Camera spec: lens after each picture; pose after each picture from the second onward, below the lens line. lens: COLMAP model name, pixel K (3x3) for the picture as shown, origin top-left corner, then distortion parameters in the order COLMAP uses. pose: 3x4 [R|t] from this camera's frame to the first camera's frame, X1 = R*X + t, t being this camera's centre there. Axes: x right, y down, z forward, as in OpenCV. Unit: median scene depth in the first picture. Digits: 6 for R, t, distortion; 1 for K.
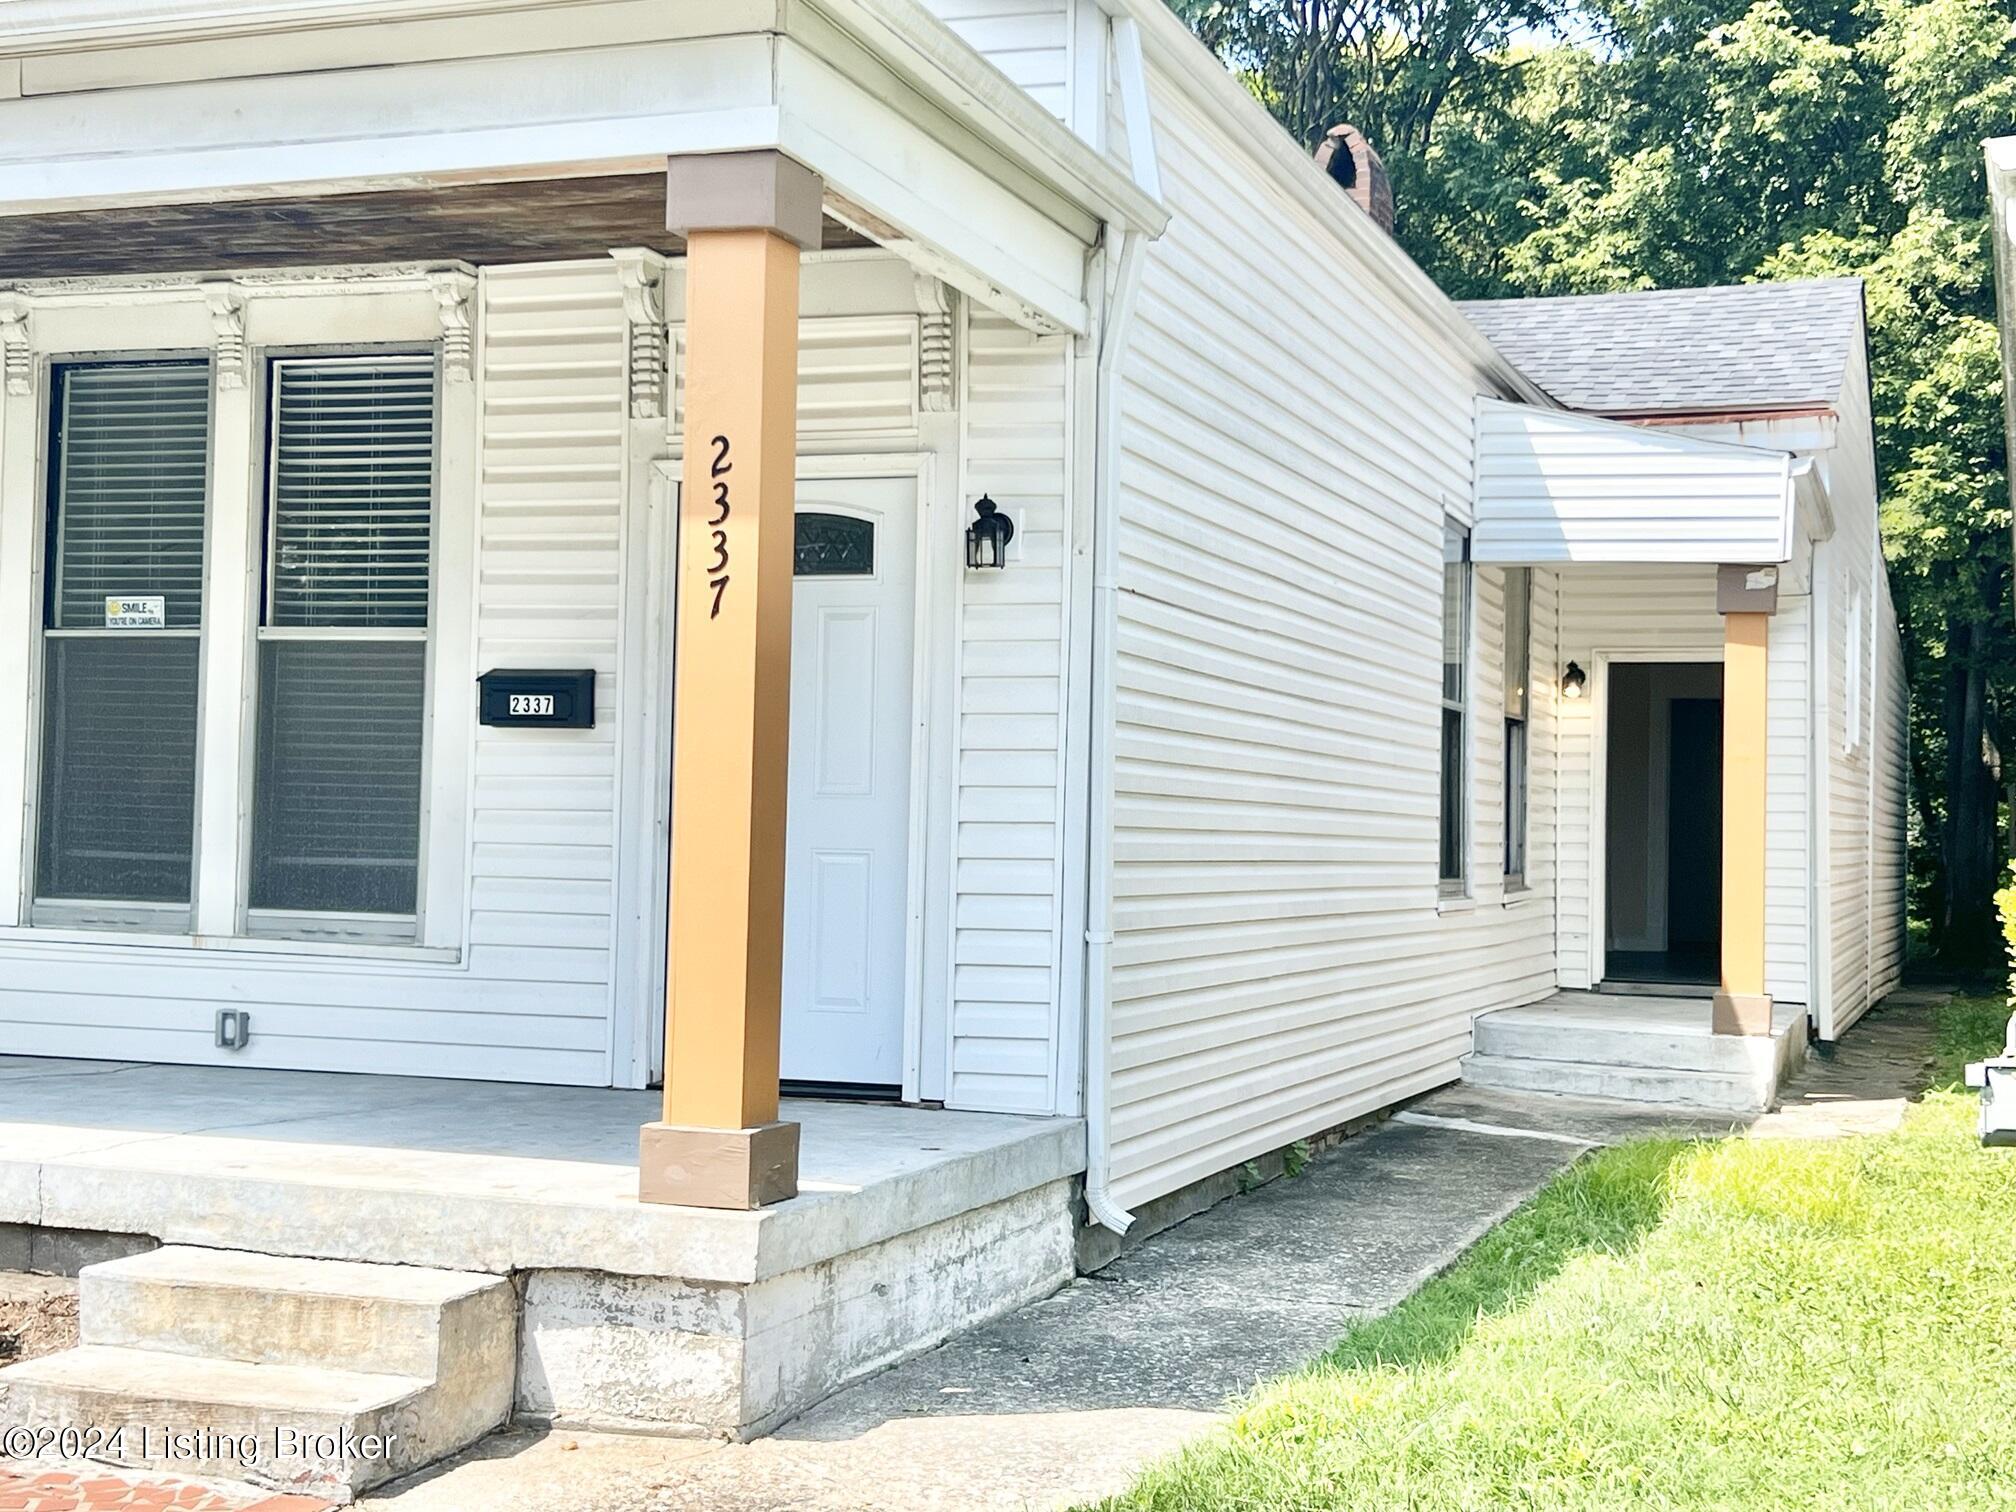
lens RADIAL K [[2841.0, 0, 1054.2], [0, 2841.0, 791.7], [0, 0, 1]] dist [0.037569, 0.000000]
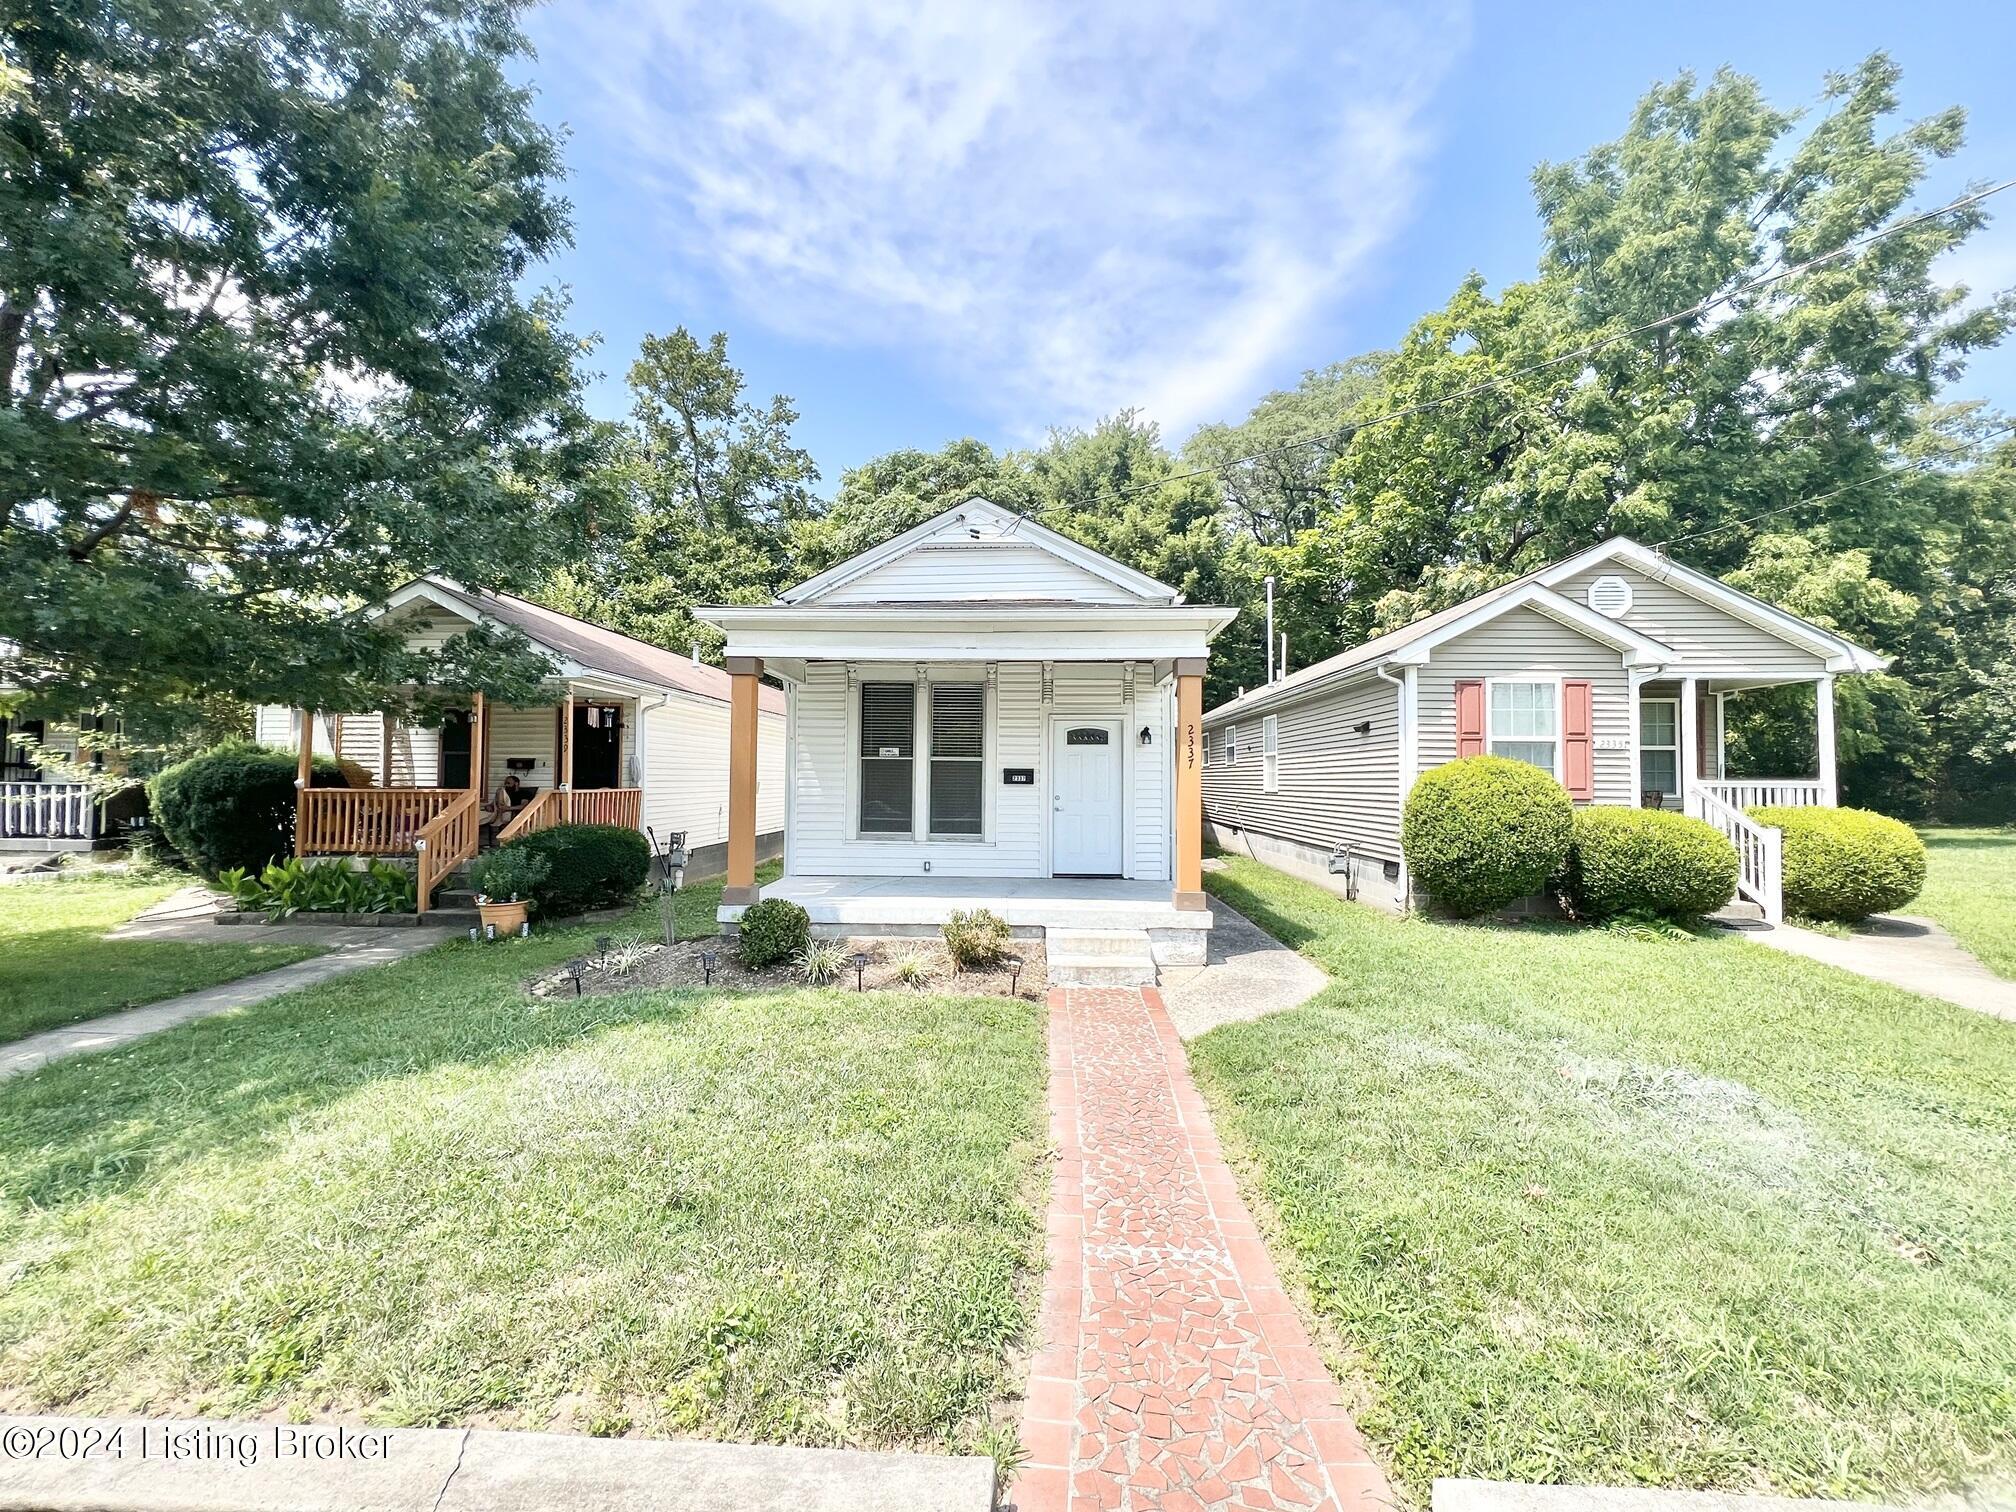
lens RADIAL K [[819.3, 0, 1009.5], [0, 819.3, 748.8], [0, 0, 1]] dist [-0.002392, 0.001093]
pose [[0.958065, -0.006686, 0.286473, -0.488312], [0.010559, 0.999873, -0.011975, -0.054275], [-0.286356, 0.014498, 0.958013, -0.050685]]
